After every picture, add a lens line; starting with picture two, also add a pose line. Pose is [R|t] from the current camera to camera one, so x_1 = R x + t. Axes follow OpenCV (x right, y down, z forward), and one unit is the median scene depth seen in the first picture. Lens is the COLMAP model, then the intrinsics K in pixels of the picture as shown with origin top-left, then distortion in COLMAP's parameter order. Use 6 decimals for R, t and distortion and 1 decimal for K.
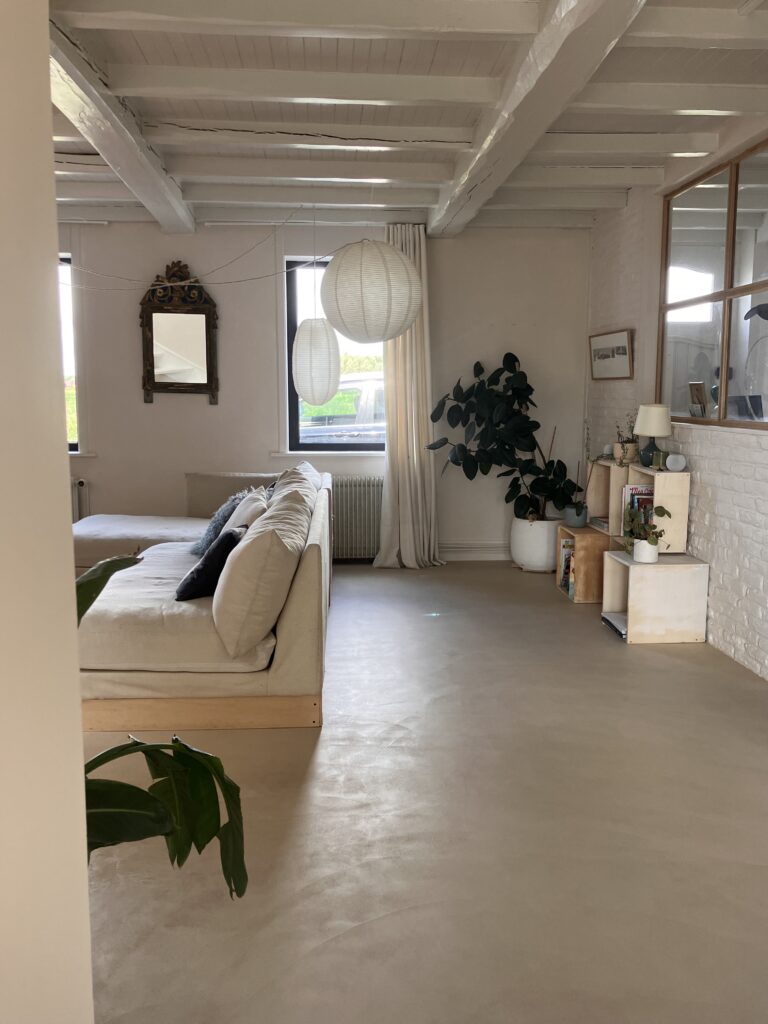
lens RADIAL K [[856.5, 0, 384.0], [0, 856.5, 512.0], [0, 0, 1]] dist [0.012644, 0.000281]
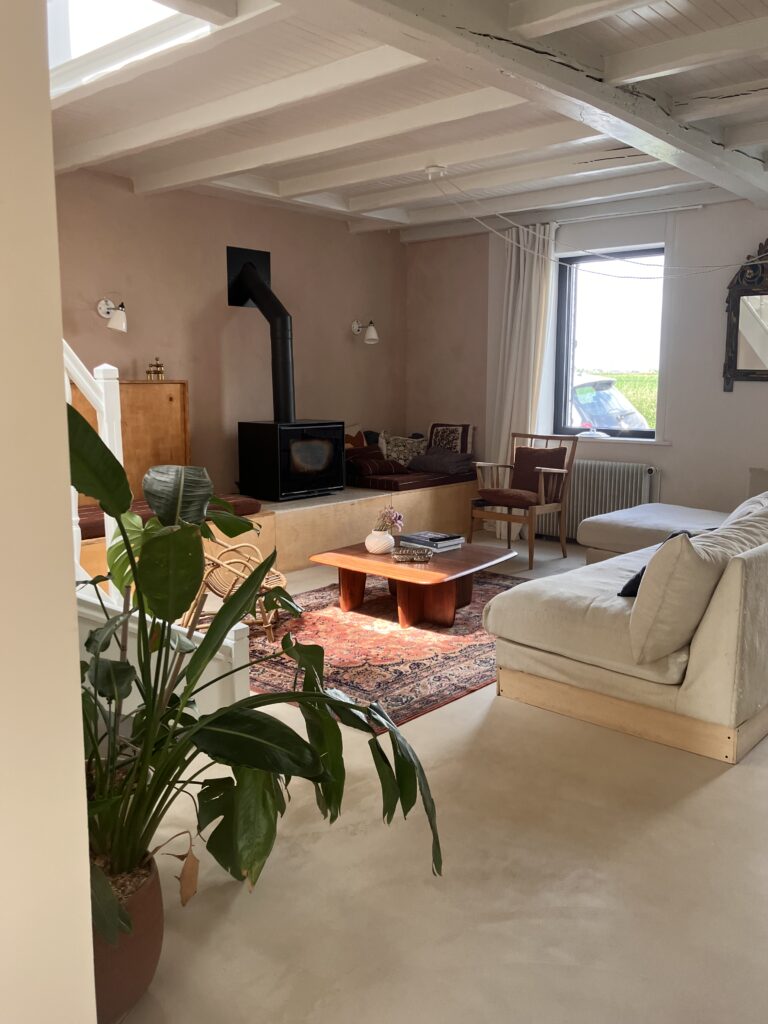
lens RADIAL K [[856.5, 0, 384.0], [0, 856.5, 512.0], [0, 0, 1]] dist [0.012644, 0.000281]
pose [[0.704912, 0.110092, -0.700699, 0.266887], [-0.098336, 0.993510, 0.057170, -0.022957], [0.702445, 0.028604, 0.711163, 0.116667]]
